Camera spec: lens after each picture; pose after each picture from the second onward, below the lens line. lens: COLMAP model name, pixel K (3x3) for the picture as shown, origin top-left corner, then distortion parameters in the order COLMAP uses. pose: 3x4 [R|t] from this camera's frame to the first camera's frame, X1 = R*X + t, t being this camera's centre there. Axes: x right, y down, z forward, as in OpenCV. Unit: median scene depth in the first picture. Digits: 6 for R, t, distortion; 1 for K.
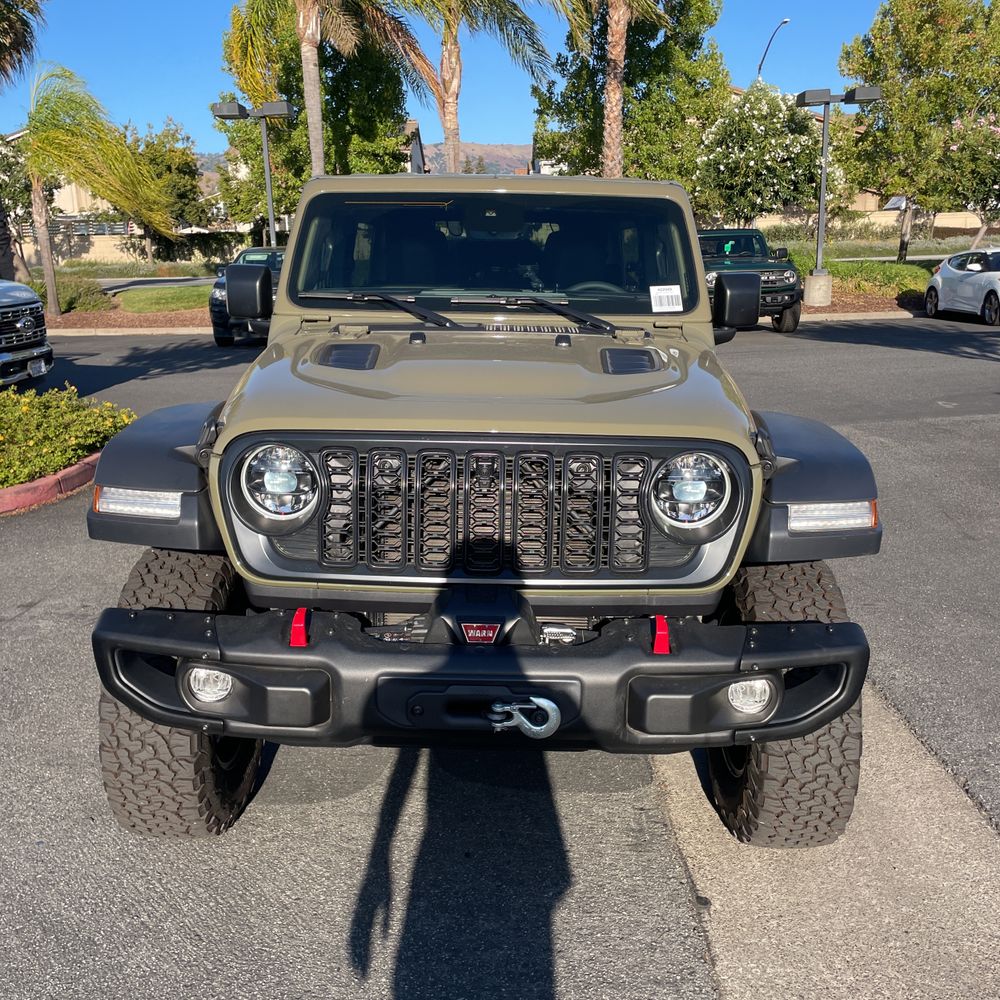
lens RADIAL K [[1005.9, 0, 488.5], [0, 1005.9, 488.2], [0, 0, 1]] dist [0.106580, -0.148722]
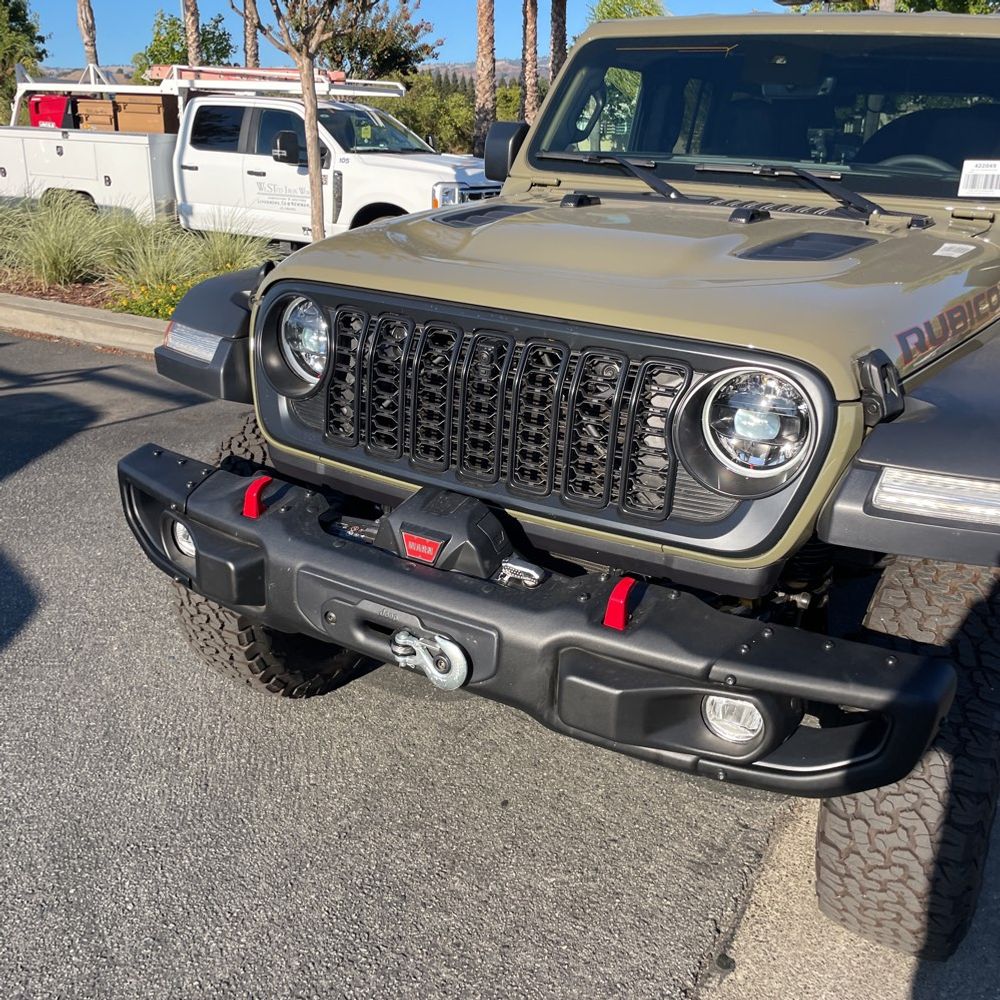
lens RADIAL K [[1012.9, 0, 504.5], [0, 1012.9, 487.6], [0, 0, 1]] dist [0.058841, -0.039859]
pose [[0.865707, 0.193603, -0.461593, 0.263693], [-0.153511, 0.980423, 0.123306, -0.010291], [0.476429, -0.035887, 0.878480, 0.194034]]
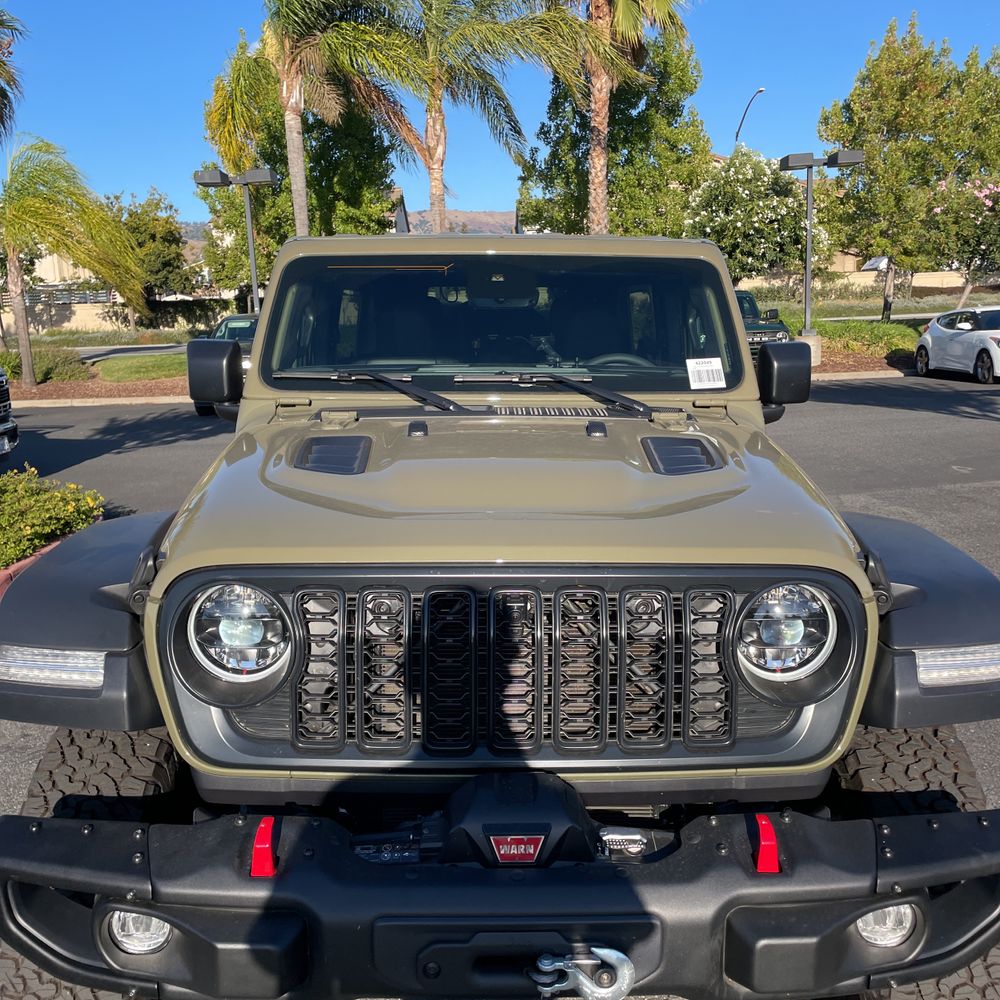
lens RADIAL K [[1006.6, 0, 510.5], [0, 1006.6, 486.2], [0, 0, 1]] dist [0.114246, -0.186423]
pose [[0.999282, -0.017880, 0.033402, -0.020153], [0.019892, 0.997945, -0.060904, -0.044039], [-0.032245, 0.061525, 0.997585, 0.161256]]
